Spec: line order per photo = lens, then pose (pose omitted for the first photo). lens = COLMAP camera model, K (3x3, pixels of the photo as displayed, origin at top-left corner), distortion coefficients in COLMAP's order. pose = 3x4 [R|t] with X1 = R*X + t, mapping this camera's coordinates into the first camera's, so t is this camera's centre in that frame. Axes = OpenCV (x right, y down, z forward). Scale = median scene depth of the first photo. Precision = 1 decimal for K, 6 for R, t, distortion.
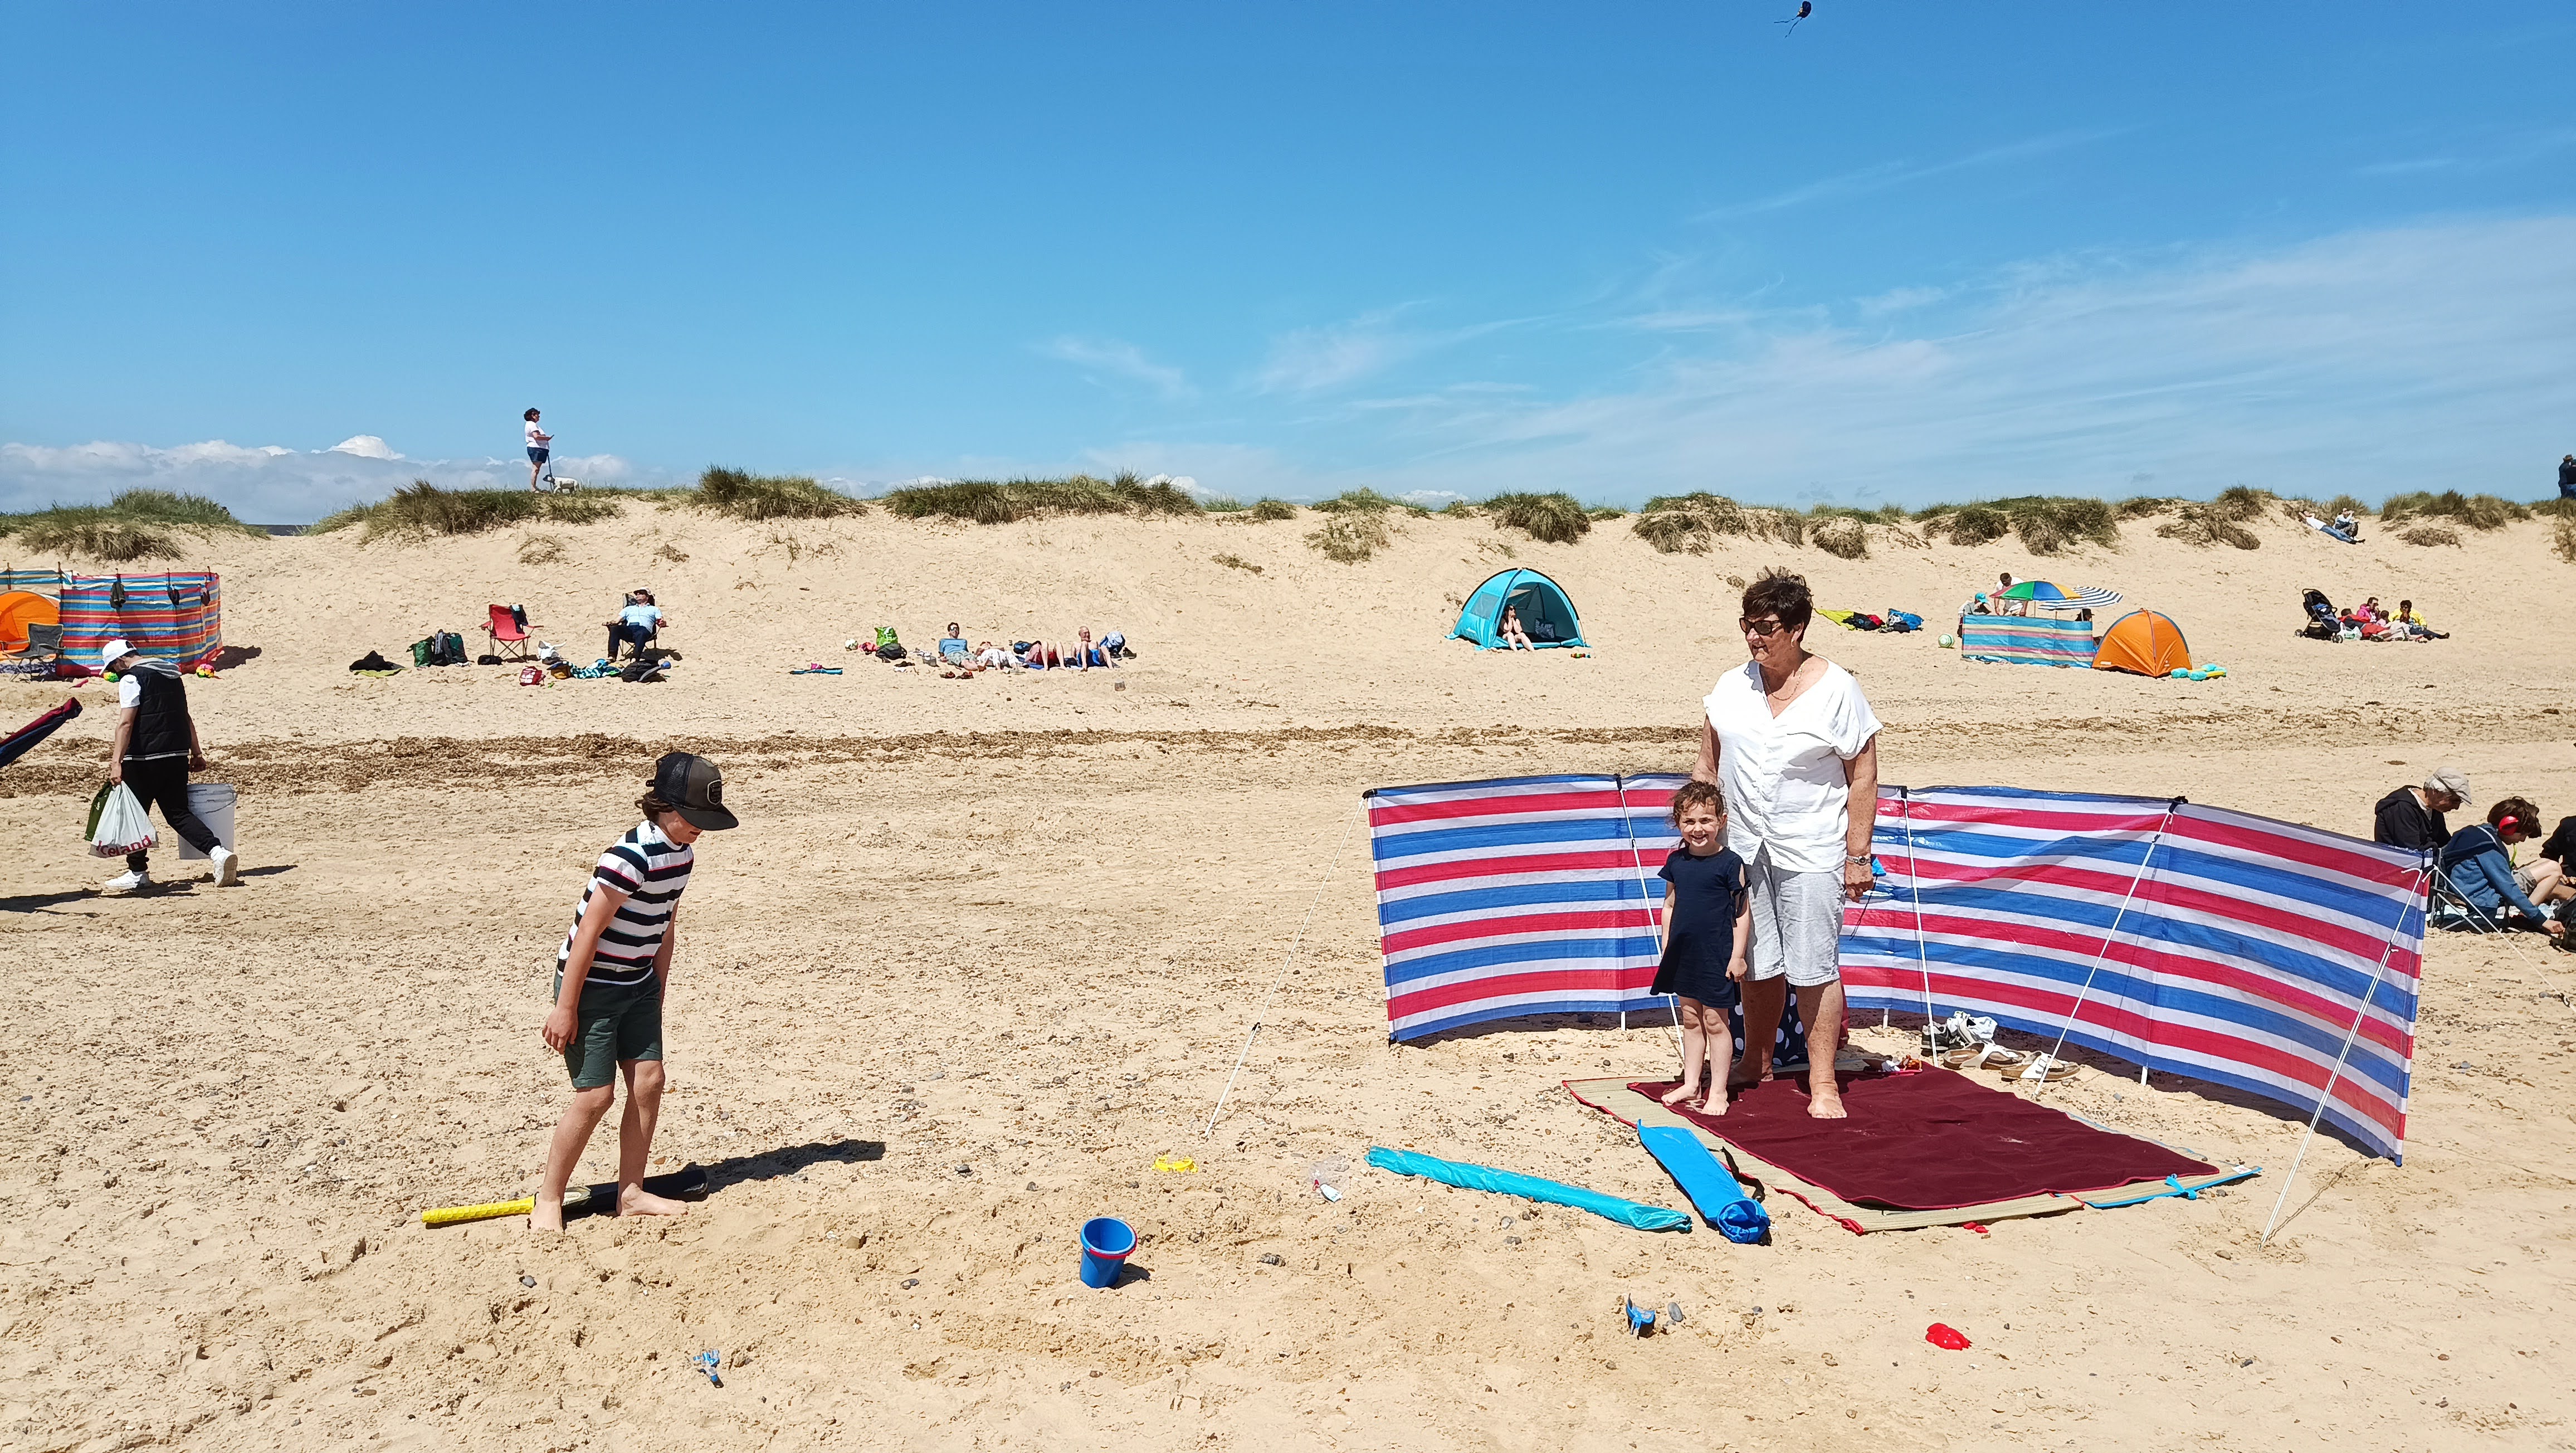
lens RADIAL K [[1851.9, 0, 1298.4], [0, 1851.9, 724.0], [0, 0, 1]] dist [0.118620, -0.170178]
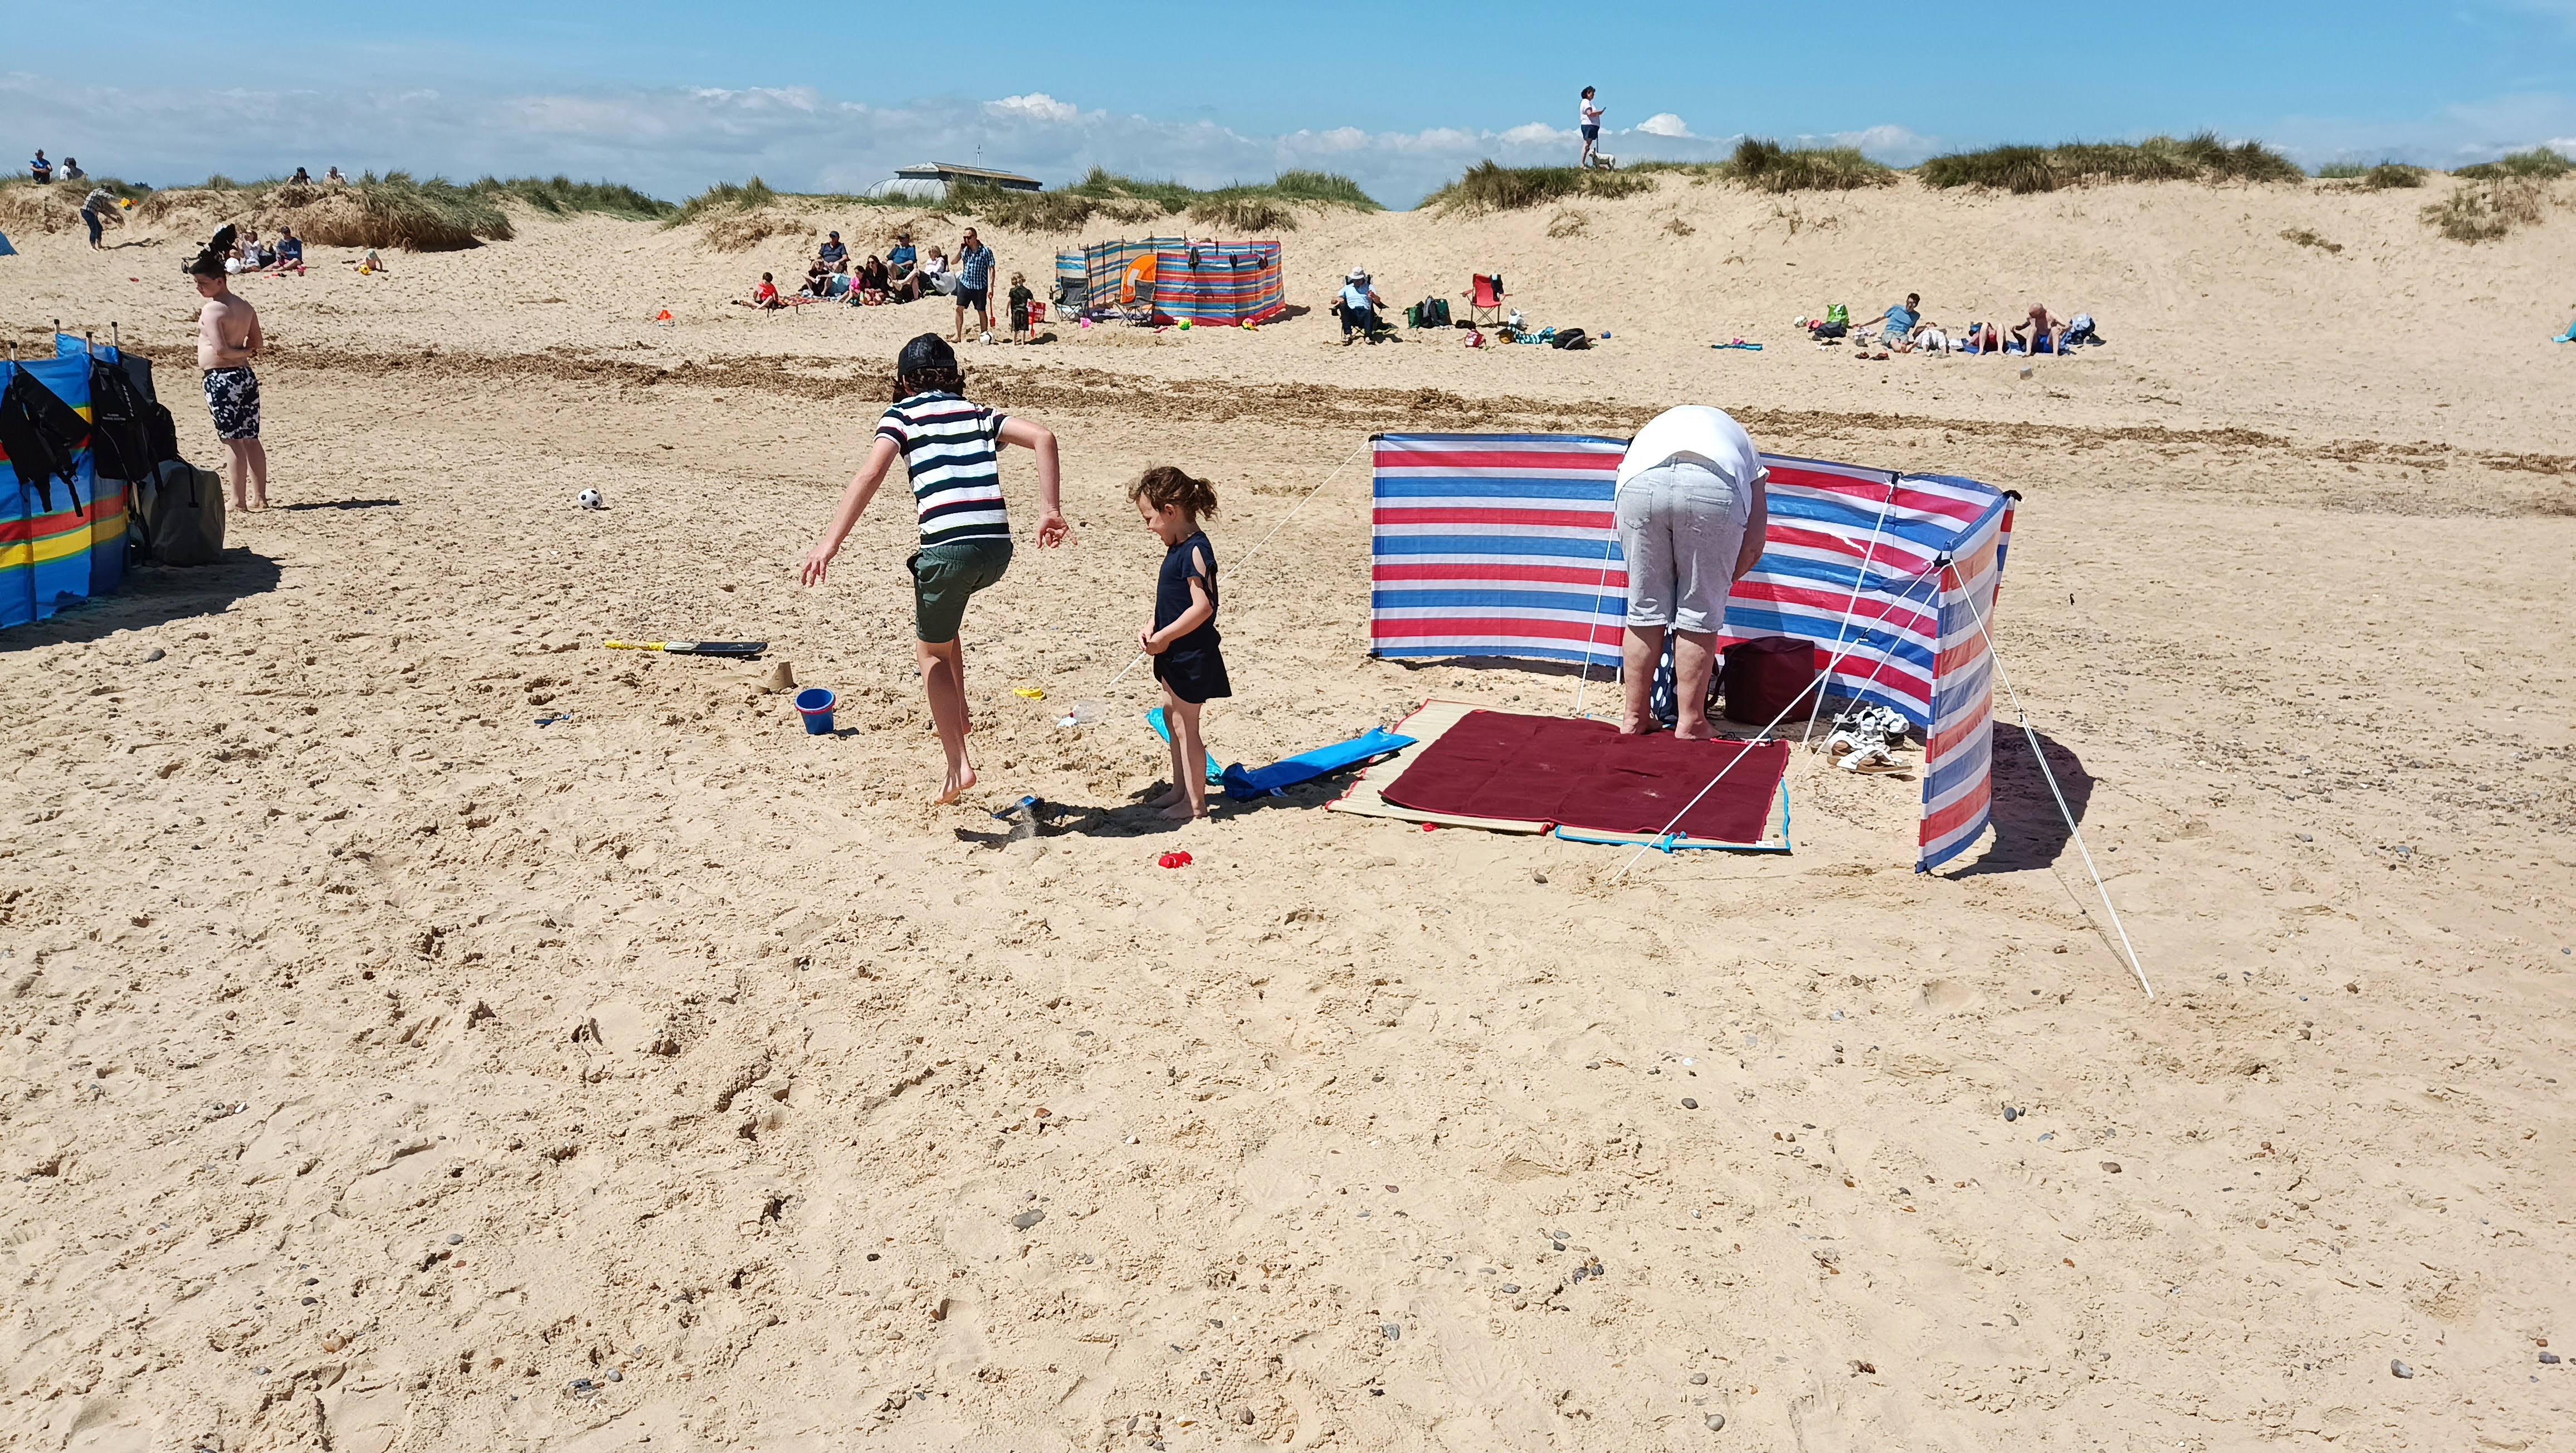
lens RADIAL K [[1851.9, 0, 1298.4], [0, 1851.9, 724.0], [0, 0, 1]] dist [0.118620, -0.170178]
pose [[0.810256, 0.160054, -0.563798, 0.116435], [-0.064863, 0.980567, 0.185151, 0.000474], [0.582476, -0.113450, 0.804892, 0.008542]]
